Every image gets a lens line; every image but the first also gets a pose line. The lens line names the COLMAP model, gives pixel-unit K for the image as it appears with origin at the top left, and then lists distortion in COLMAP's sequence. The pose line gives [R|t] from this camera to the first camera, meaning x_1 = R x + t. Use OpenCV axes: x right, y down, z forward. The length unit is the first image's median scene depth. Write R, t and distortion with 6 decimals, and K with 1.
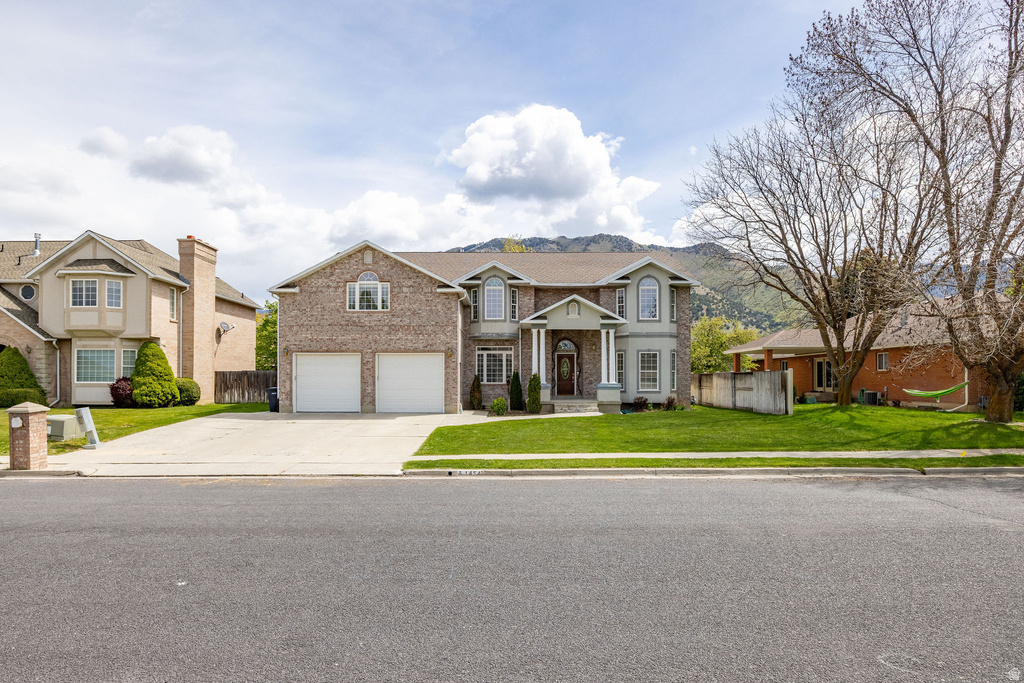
lens RADIAL K [[549.4, 0, 516.4], [0, 549.4, 375.8], [0, 0, 1]] dist [-0.047483, -0.001306]
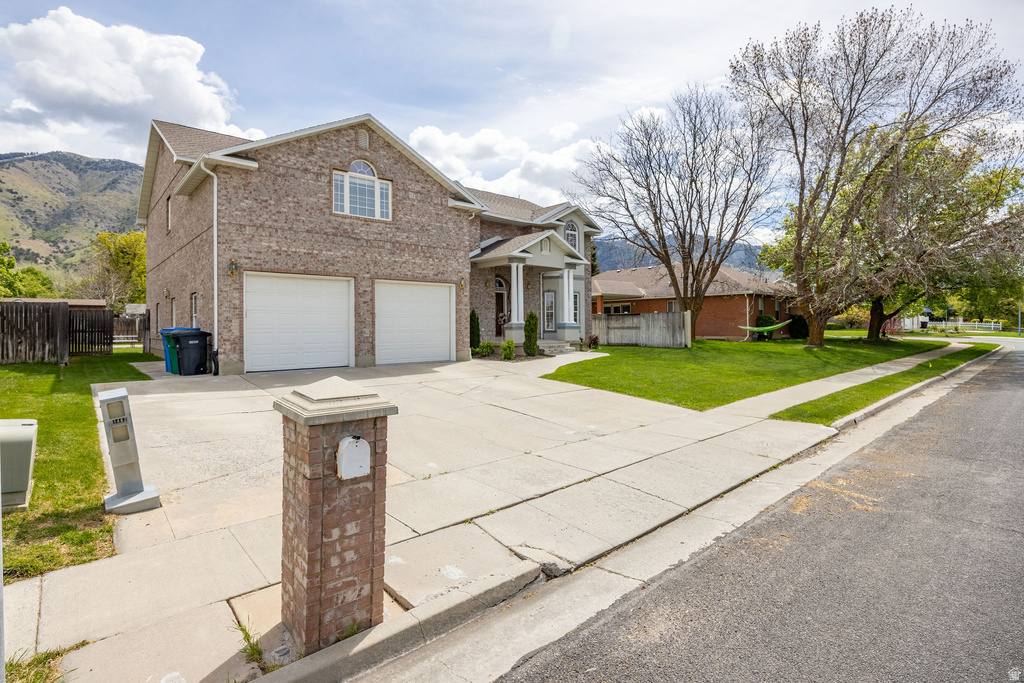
lens RADIAL K [[497.7, 0, 502.2], [0, 497.7, 317.8], [0, 0, 1]] dist [-0.003405, -0.000495]
pose [[0.766302, 0.004404, 0.642466, -0.515964], [-0.000386, 0.999979, -0.006394, 0.010382], [-0.642481, 0.004652, 0.766288, 0.394147]]
